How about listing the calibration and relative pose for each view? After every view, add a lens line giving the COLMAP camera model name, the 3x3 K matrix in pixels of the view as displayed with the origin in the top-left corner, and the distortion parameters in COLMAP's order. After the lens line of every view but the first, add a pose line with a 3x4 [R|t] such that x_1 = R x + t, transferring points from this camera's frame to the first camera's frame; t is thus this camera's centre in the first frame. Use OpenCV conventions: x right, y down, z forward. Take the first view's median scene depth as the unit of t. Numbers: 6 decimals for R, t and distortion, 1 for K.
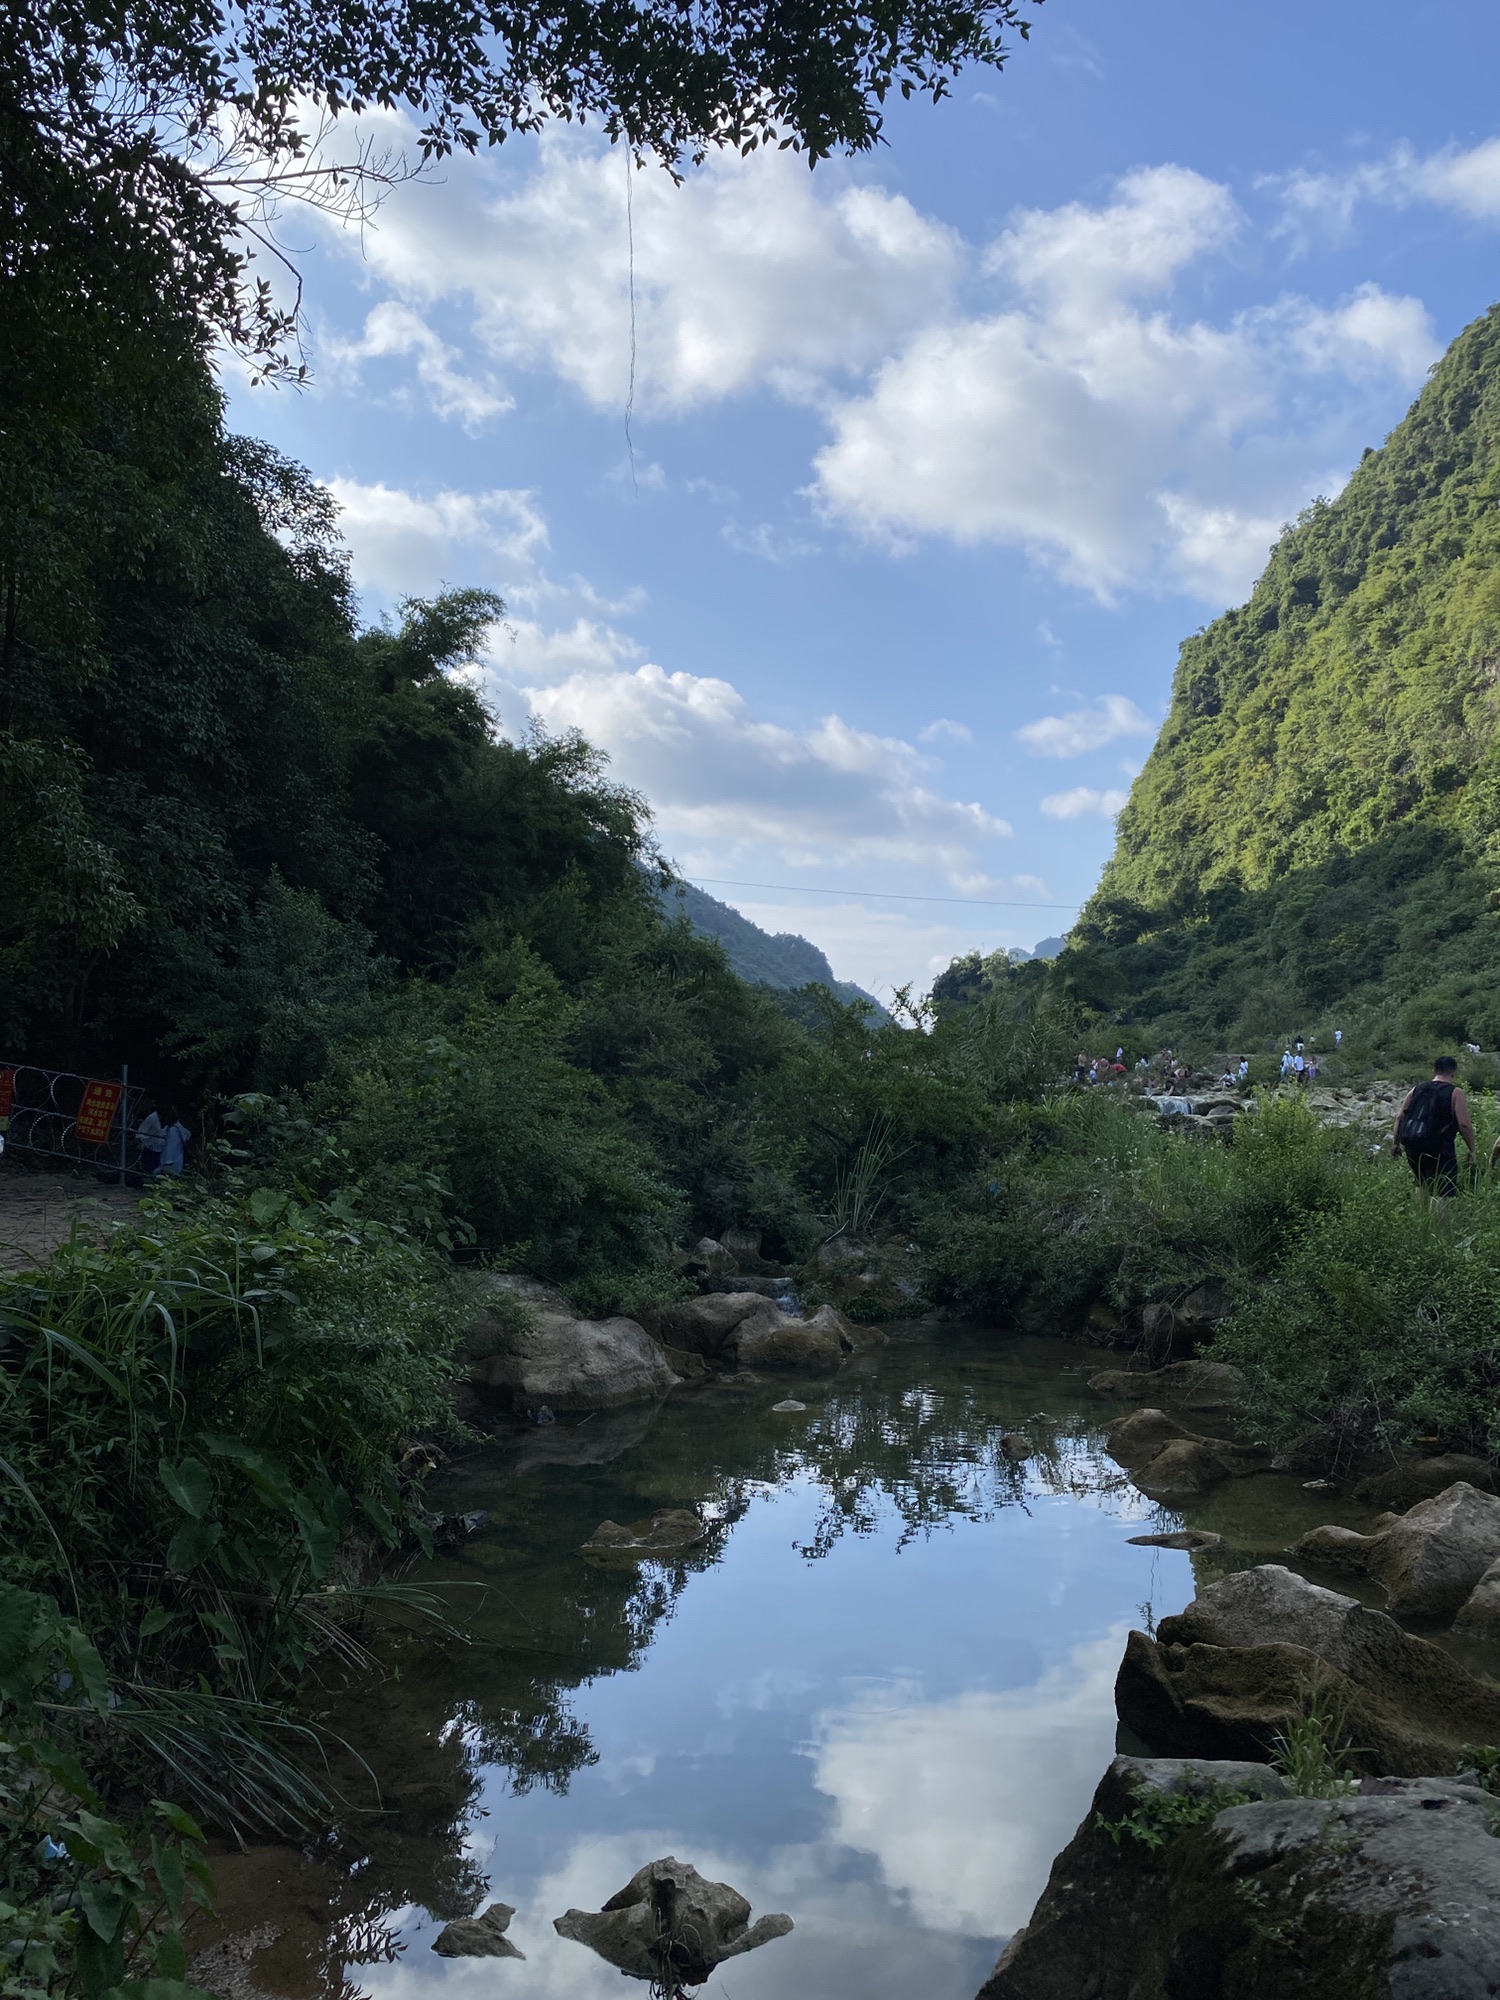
lens RADIAL K [[1529.2, 0, 746.9], [0, 1529.2, 1006.2], [0, 0, 1]] dist [0.002115, -0.001398]
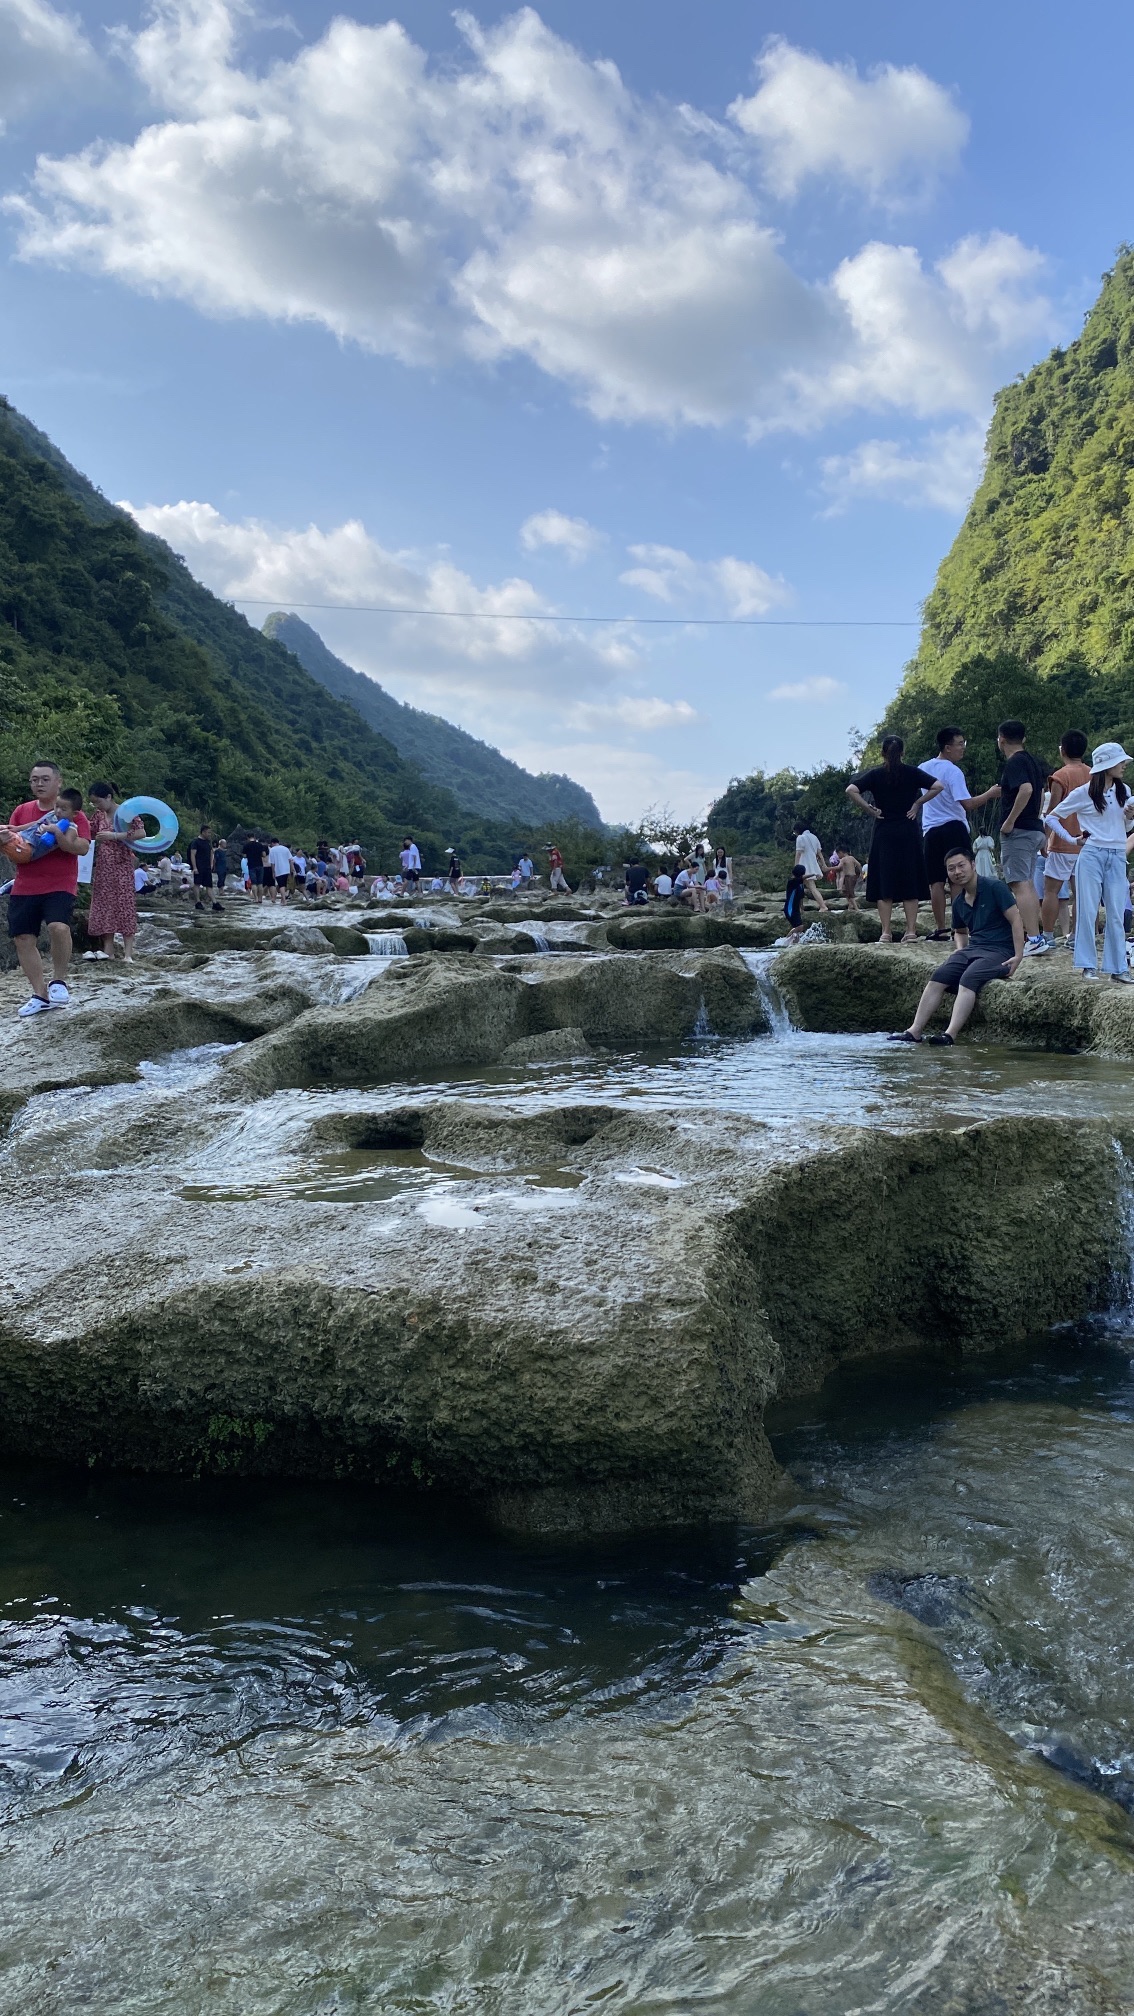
lens RADIAL K [[1484.3, 0, 571.4], [0, 1484.3, 1004.6], [0, 0, 1]] dist [-0.001710, 0.000409]
pose [[0.999173, -0.027408, 0.030042, 0.018517], [0.024318, 0.994812, 0.098782, 0.011263], [-0.032593, -0.097970, 0.994656, 0.179368]]
